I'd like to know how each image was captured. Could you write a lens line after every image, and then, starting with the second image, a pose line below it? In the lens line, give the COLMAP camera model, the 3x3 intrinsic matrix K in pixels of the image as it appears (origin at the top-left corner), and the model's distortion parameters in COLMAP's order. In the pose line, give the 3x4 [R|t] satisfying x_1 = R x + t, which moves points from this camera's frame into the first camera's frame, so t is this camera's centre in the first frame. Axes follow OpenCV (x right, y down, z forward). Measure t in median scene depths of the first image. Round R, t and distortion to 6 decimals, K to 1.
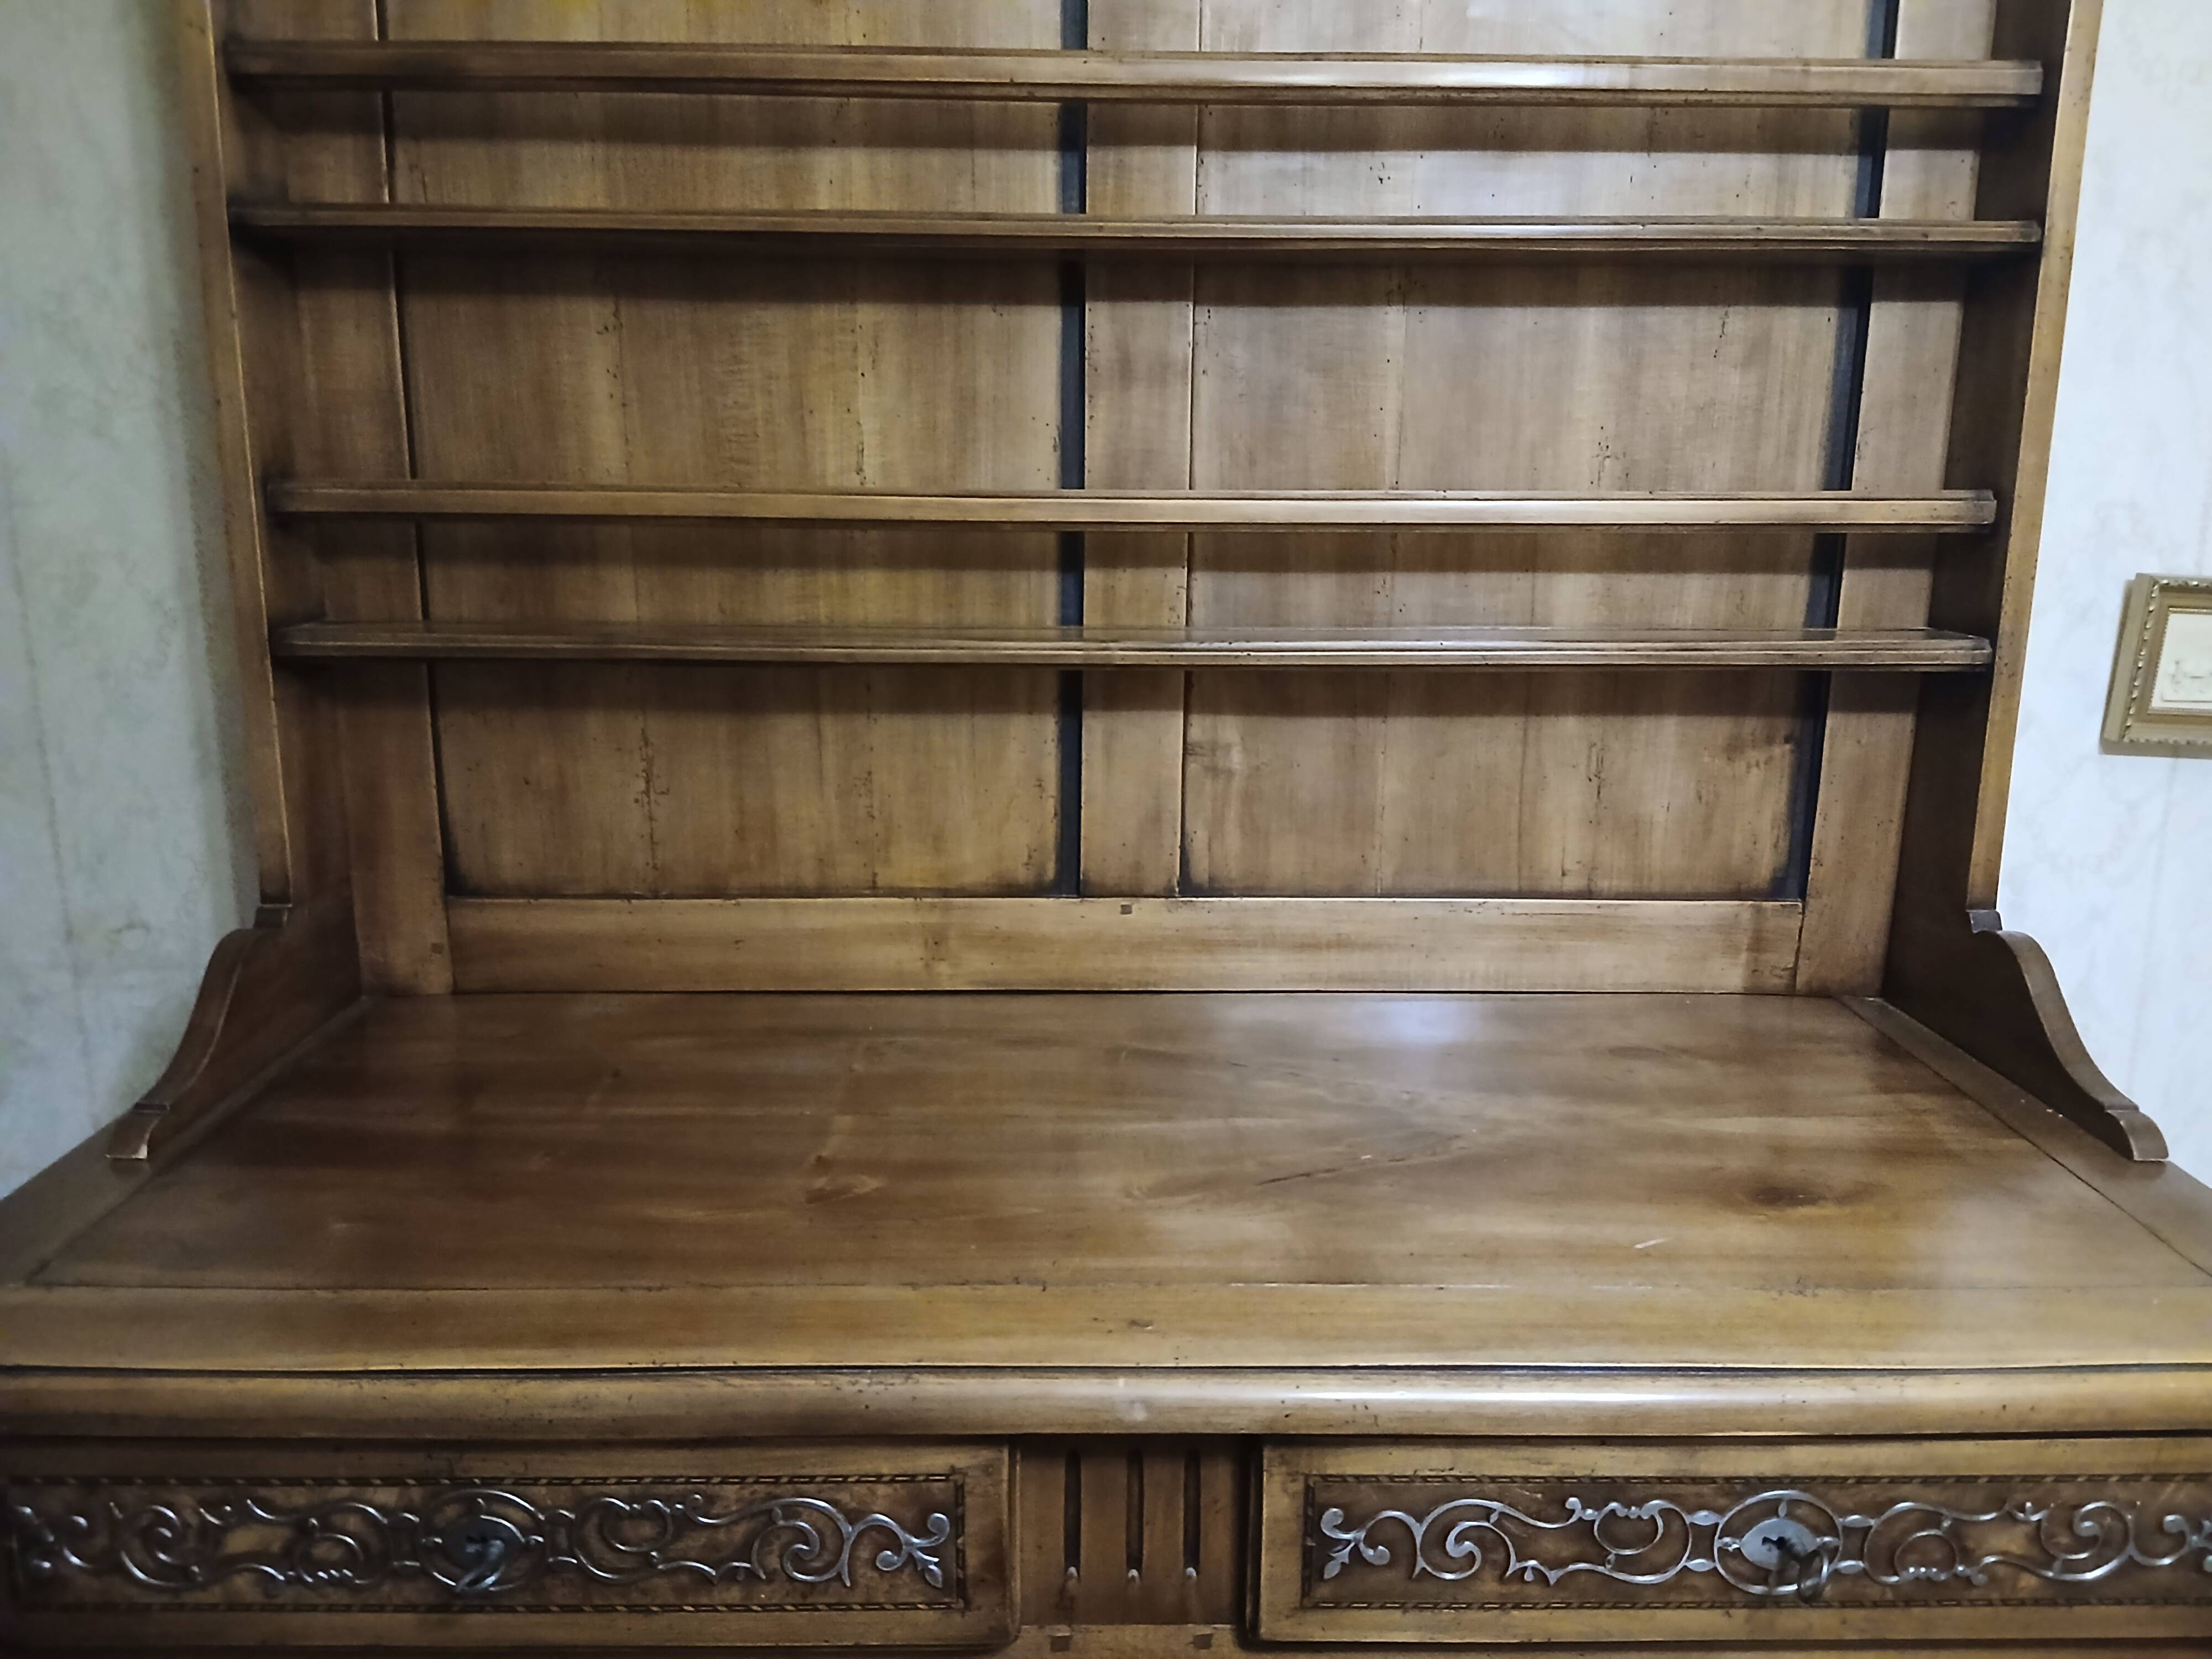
lens RADIAL K [[1668.4, 0, 1097.7], [0, 1668.4, 829.4], [0, 0, 1]] dist [0.118204, -0.208845]
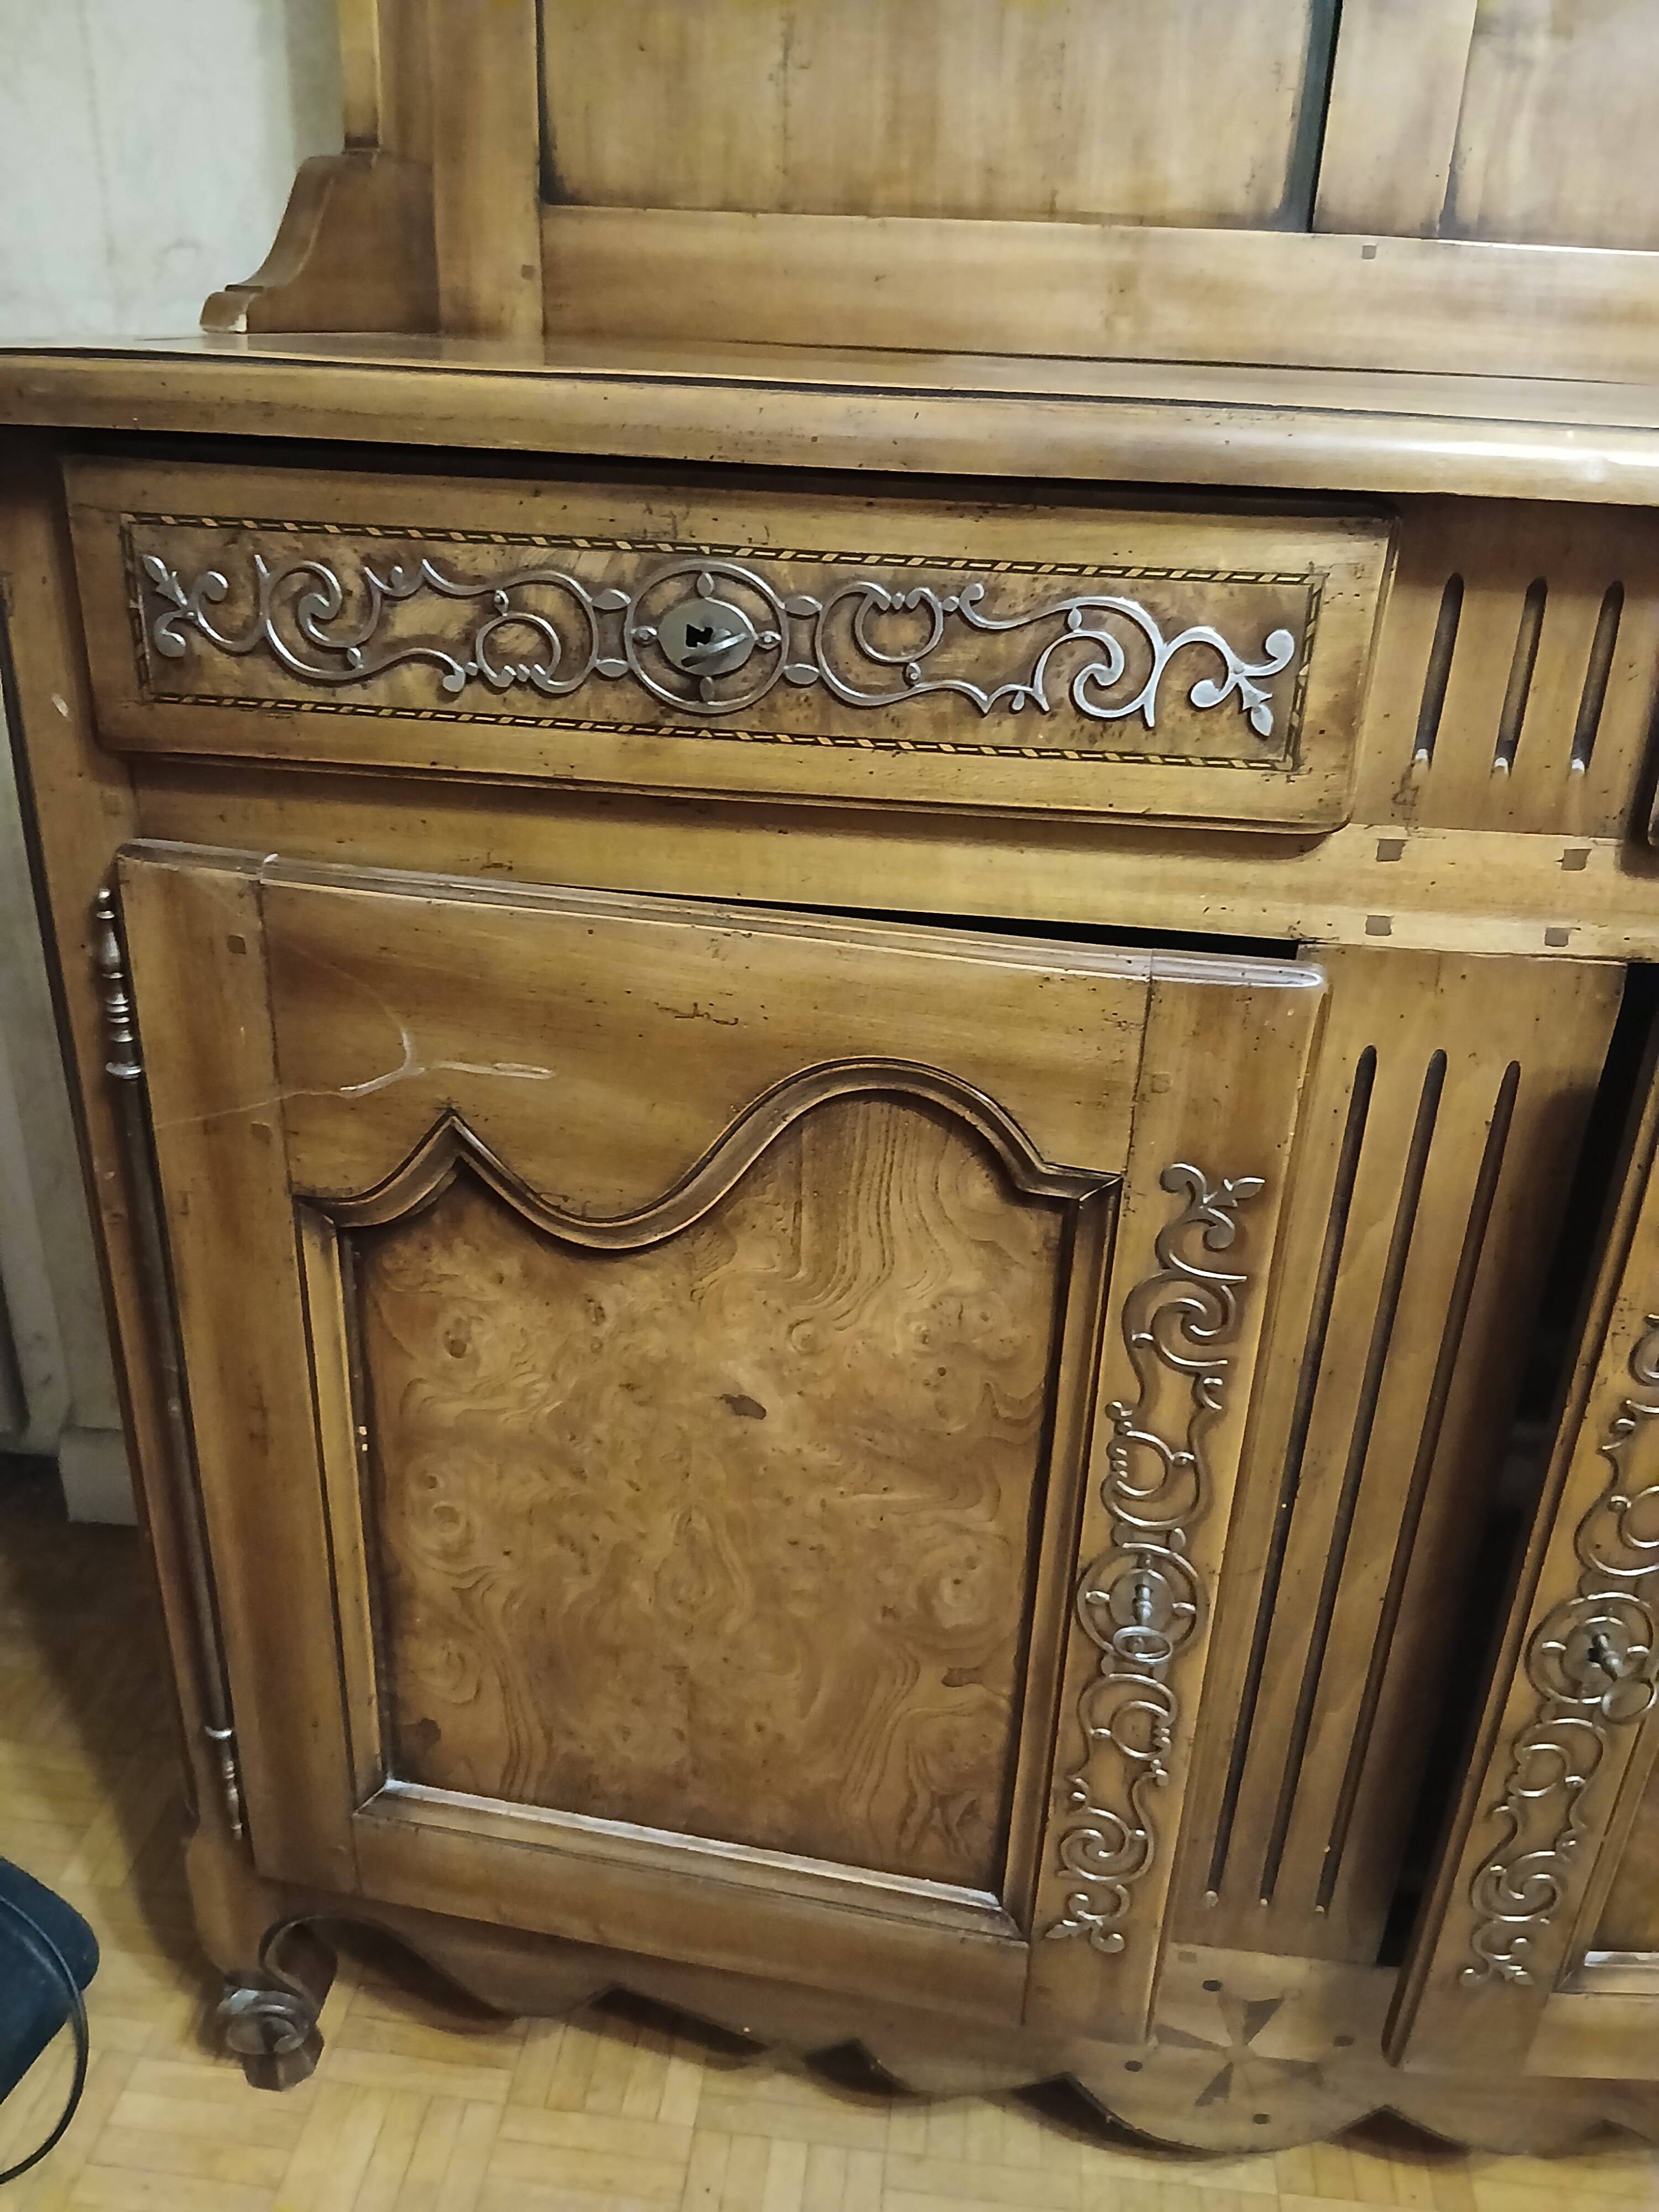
lens RADIAL K [[1692.9, 0, 827.3], [0, 1692.9, 1094.2], [0, 0, 1]] dist [0.099272, -0.182567]
pose [[0.992548, 0.078047, -0.093581, -0.139724], [-0.057415, 0.976912, 0.205784, 0.305587], [0.107482, -0.198877, 0.974113, 0.110701]]
